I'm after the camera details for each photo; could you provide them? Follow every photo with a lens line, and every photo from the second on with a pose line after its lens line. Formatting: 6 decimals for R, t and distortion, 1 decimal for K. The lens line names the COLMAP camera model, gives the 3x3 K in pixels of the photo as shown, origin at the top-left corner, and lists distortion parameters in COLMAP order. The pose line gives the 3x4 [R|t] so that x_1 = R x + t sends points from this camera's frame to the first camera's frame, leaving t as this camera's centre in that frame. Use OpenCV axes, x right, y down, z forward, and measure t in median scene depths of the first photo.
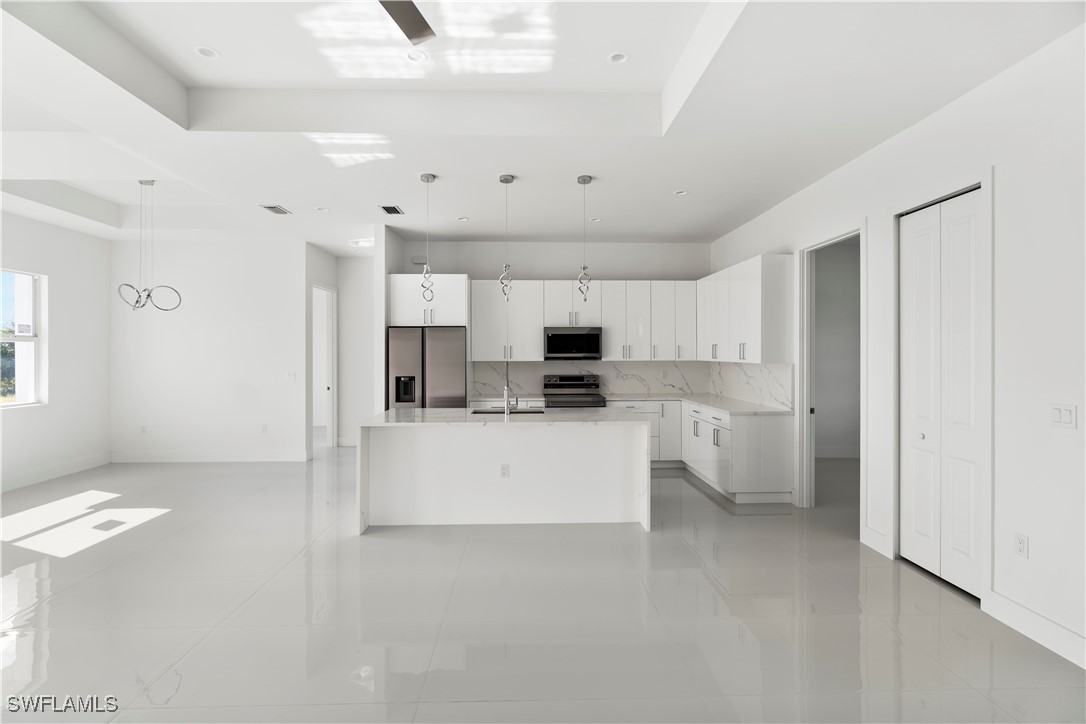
lens RADIAL K [[506.9, 0, 543.2], [0, 506.9, 358.6], [0, 0, 1]] dist [0.001098, 0.001504]
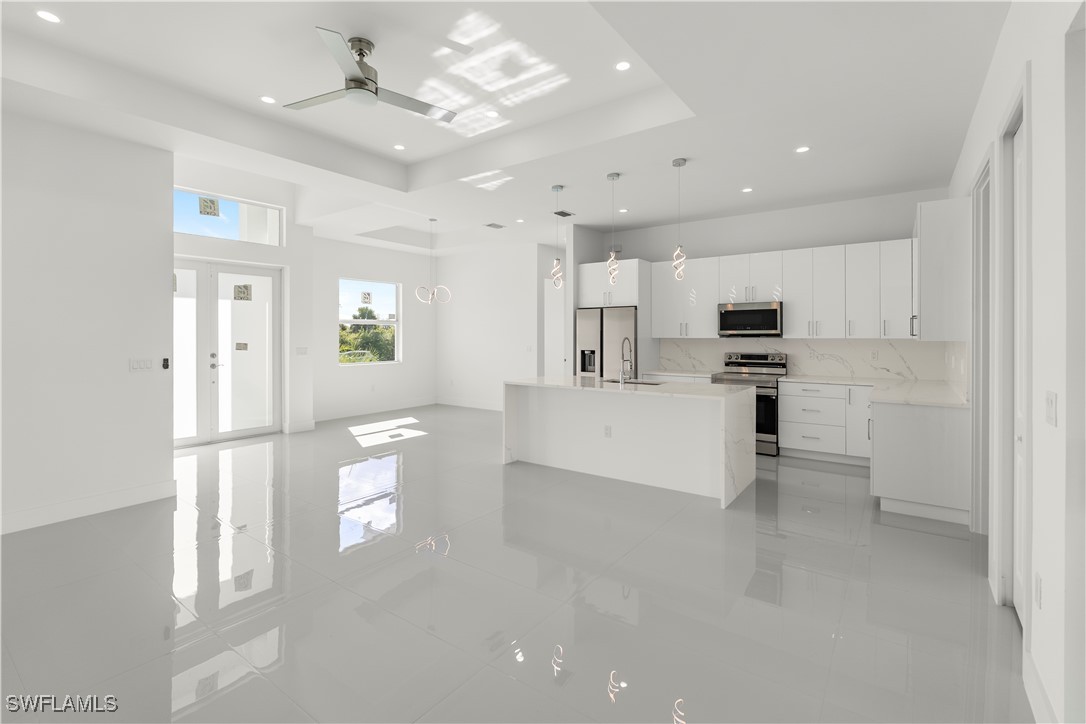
lens RADIAL K [[506.9, 0, 549.7], [0, 506.9, 357.9], [0, 0, 1]] dist [0.001098, 0.001504]
pose [[0.777835, 0.031194, -0.627694, 0.372116], [-0.007357, 0.999151, 0.040538, 0.005812], [0.628425, -0.026914, 0.777404, 0.016604]]
